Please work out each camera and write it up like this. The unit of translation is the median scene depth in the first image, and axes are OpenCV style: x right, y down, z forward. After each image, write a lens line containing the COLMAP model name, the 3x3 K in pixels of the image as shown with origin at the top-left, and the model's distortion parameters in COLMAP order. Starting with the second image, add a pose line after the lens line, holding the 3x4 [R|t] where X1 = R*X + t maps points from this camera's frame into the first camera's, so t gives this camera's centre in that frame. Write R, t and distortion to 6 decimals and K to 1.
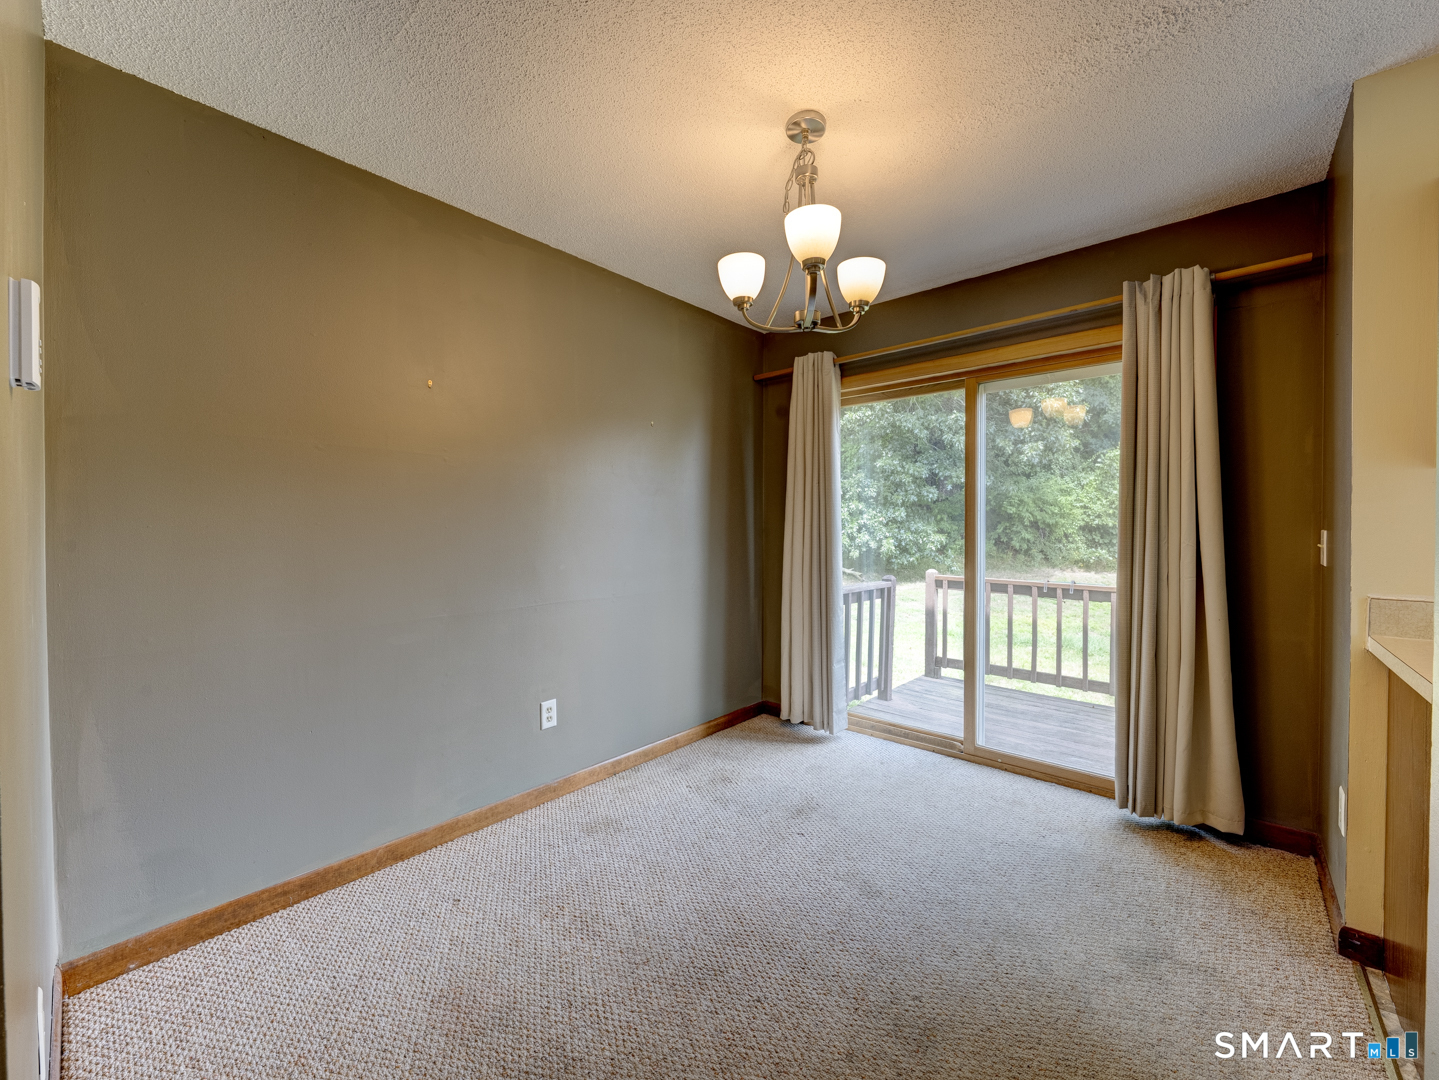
lens RADIAL K [[580.2, 0, 717.3], [0, 580.2, 529.8], [0, 0, 1]] dist [-0.002574, 0.000177]
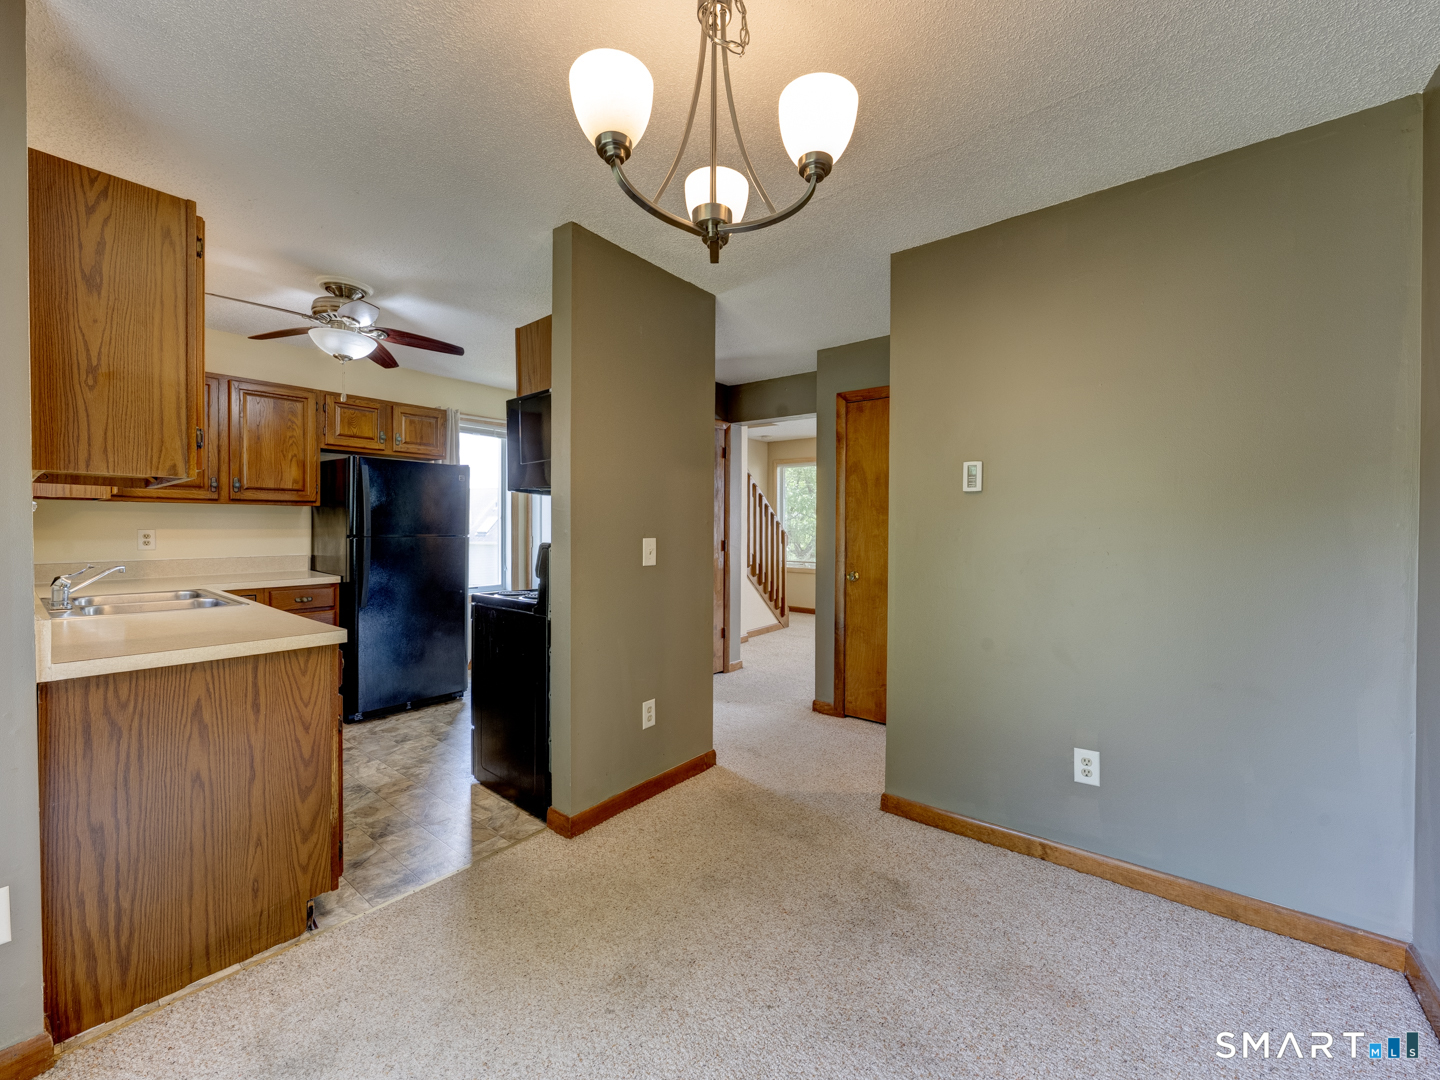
lens RADIAL K [[580.6, 0, 717.8], [0, 580.6, 529.8], [0, 0, 1]] dist [-0.002574, 0.000177]
pose [[-0.999018, -0.002841, -0.044216, 0.064880], [-0.003556, 0.999864, 0.016096, -0.009770], [0.044165, 0.016237, -0.998892, 0.620605]]
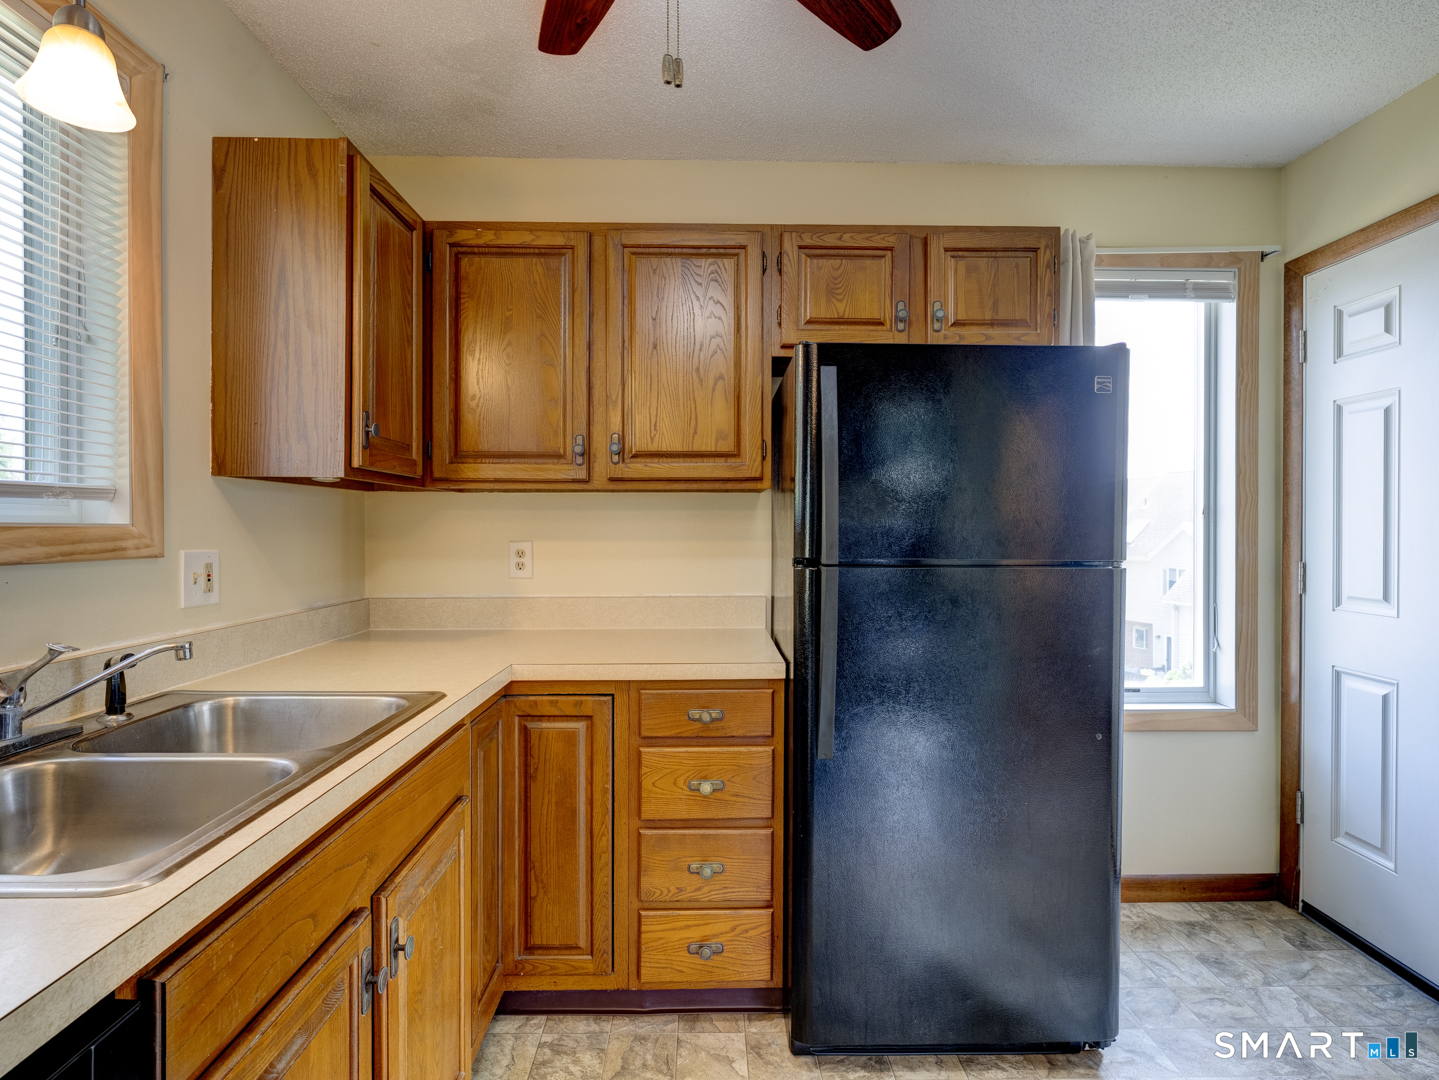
lens RADIAL K [[751.4, 0, 721.3], [0, 751.4, 535.1], [0, 0, 1]] dist [-0.004461, -0.001293]
pose [[-0.672896, -0.001302, 0.739736, 0.261110], [0.007419, 0.999936, 0.008509, -0.003908], [-0.739700, 0.011214, -0.672844, 0.126354]]
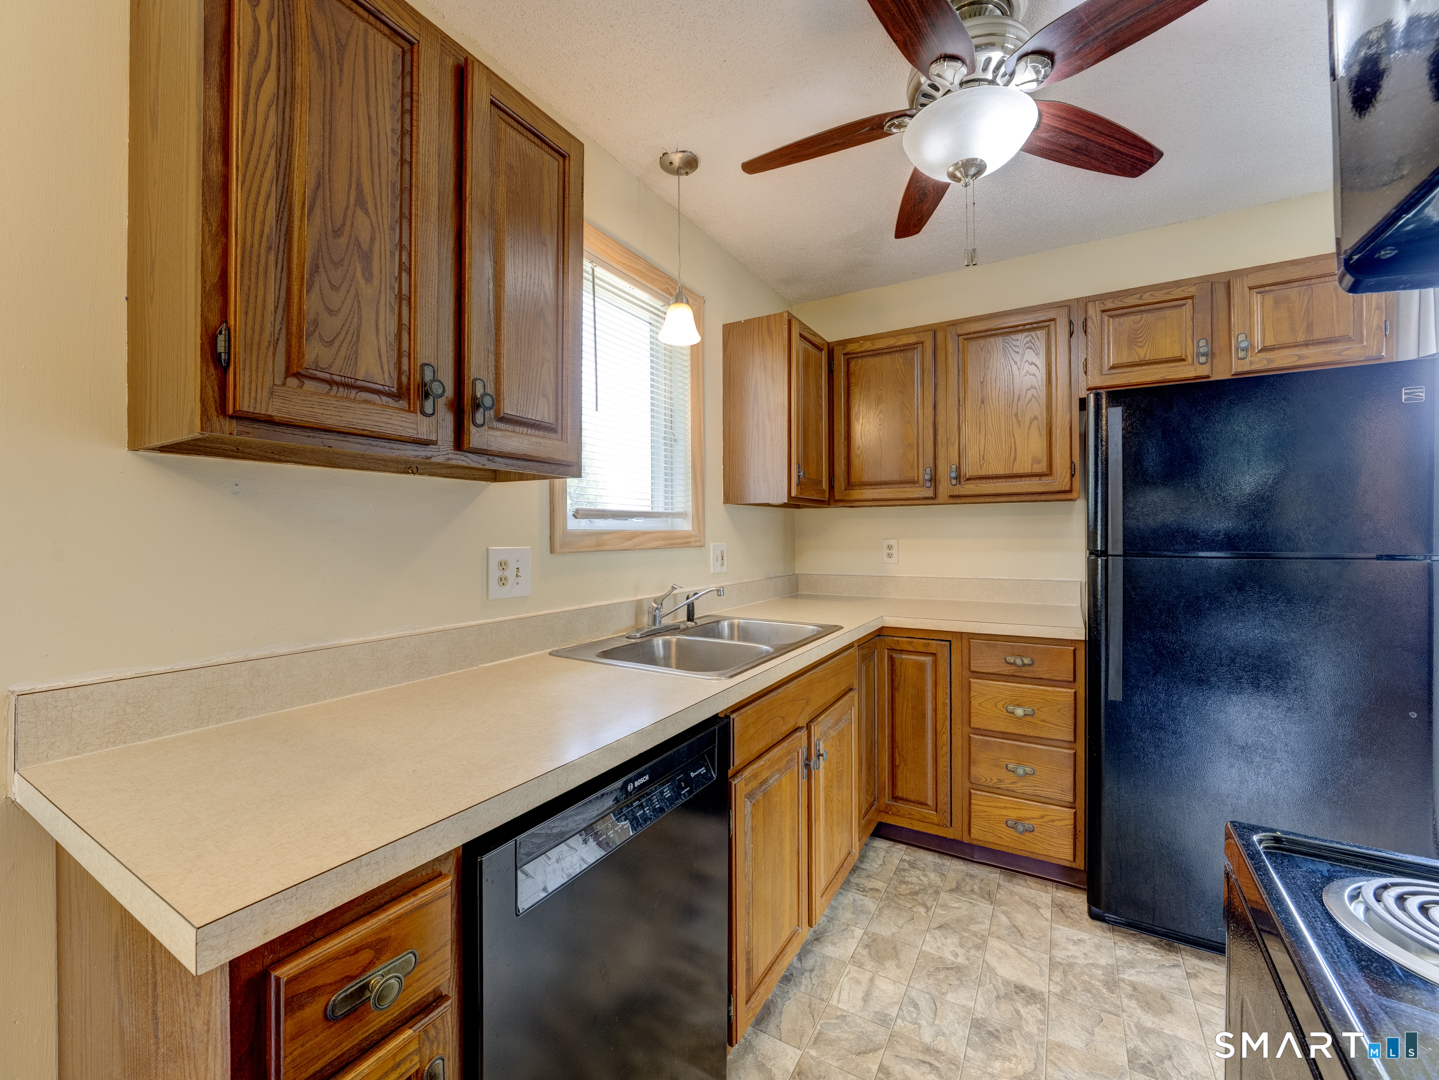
lens RADIAL K [[587.3, 0, 723.9], [0, 587.3, 533.1], [0, 0, 1]] dist [-0.006919, -0.000061]
pose [[-0.187277, 0.005591, 0.982291, 0.172699], [0.015623, 0.999874, -0.002713, -0.003443], [-0.982183, 0.014839, -0.187340, 0.163216]]
